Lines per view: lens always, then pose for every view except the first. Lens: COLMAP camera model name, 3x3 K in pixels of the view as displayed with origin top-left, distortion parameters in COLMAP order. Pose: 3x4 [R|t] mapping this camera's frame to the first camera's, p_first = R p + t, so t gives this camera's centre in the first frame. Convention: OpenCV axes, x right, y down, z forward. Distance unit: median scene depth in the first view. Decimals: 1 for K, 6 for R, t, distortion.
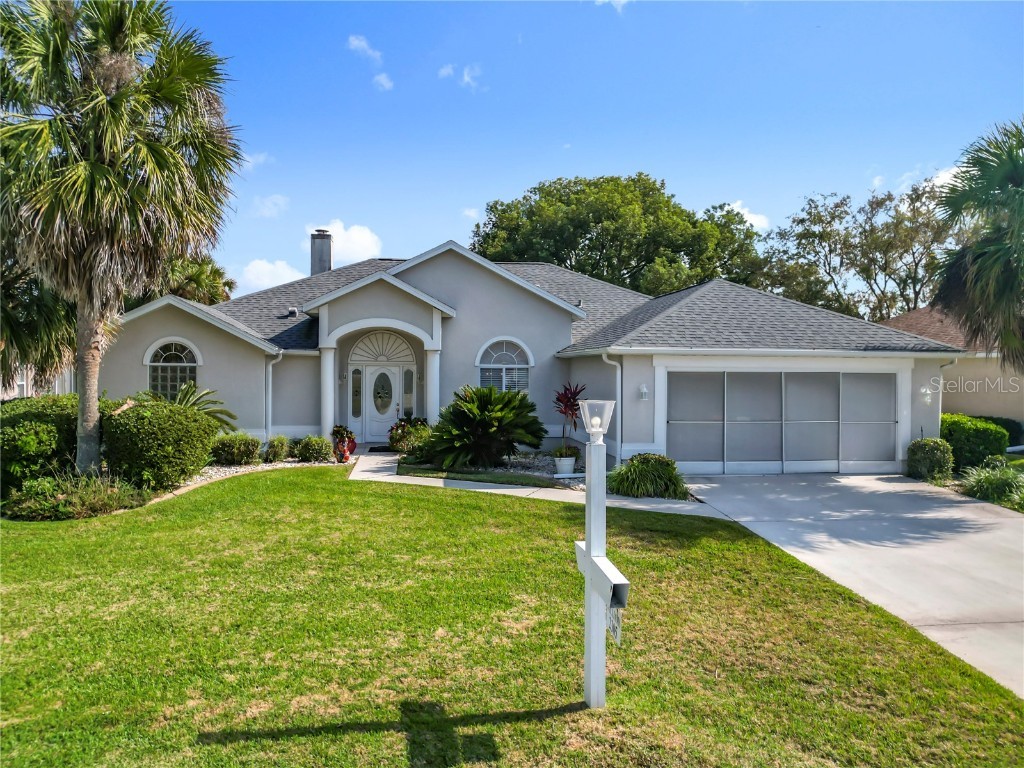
lens RADIAL K [[749.4, 0, 507.6], [0, 749.4, 378.0], [0, 0, 1]] dist [0.049403, -0.061793]
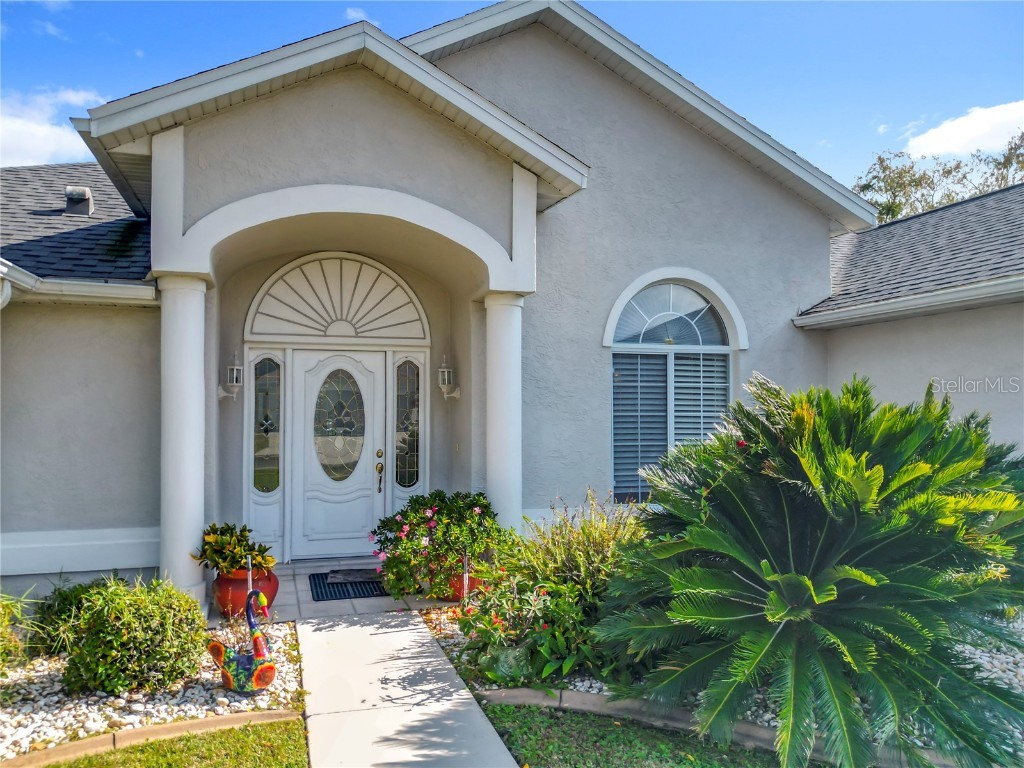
lens RADIAL K [[756.8, 0, 482.8], [0, 756.8, 404.7], [0, 0, 1]] dist [0.072166, -0.056818]
pose [[0.990081, -0.008059, 0.140267, -0.181018], [0.010383, 0.999821, -0.015841, 0.020772], [-0.140114, 0.017140, 0.989987, 0.750854]]
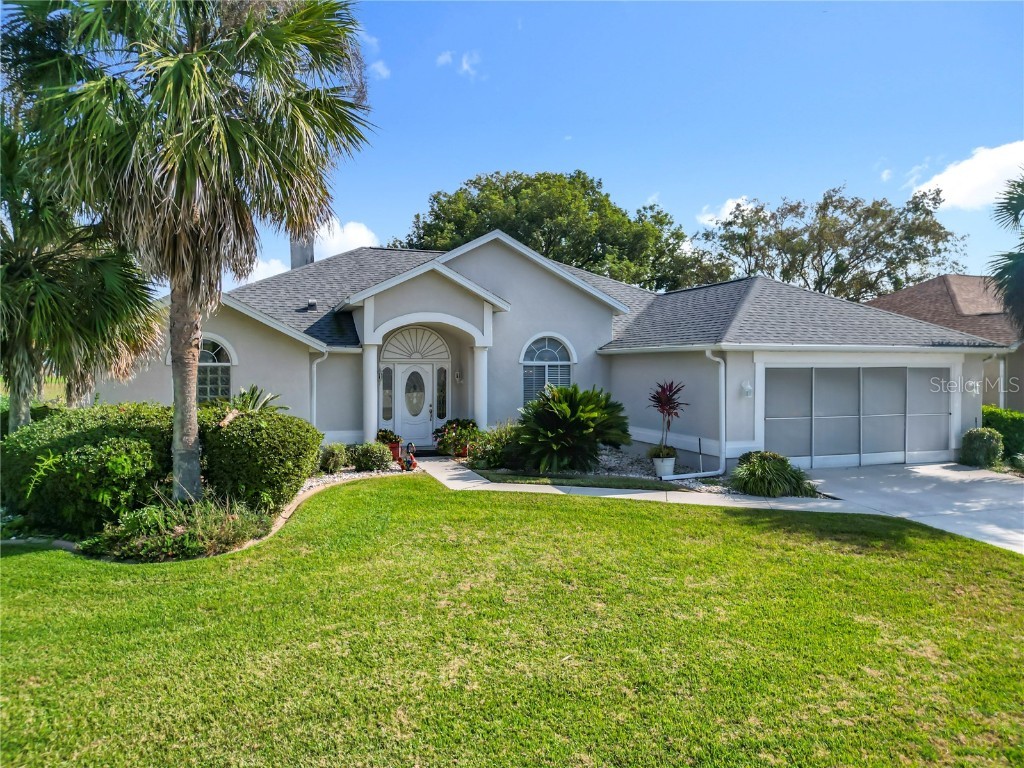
lens RADIAL K [[734.6, 0, 513.9], [0, 734.6, 381.4], [0, 0, 1]] dist [0.024277, -0.003381]
pose [[0.978062, -0.012820, 0.207919, -0.286029], [0.010399, 0.999865, 0.012730, -0.005873], [-0.208054, -0.010288, 0.978063, 0.106140]]
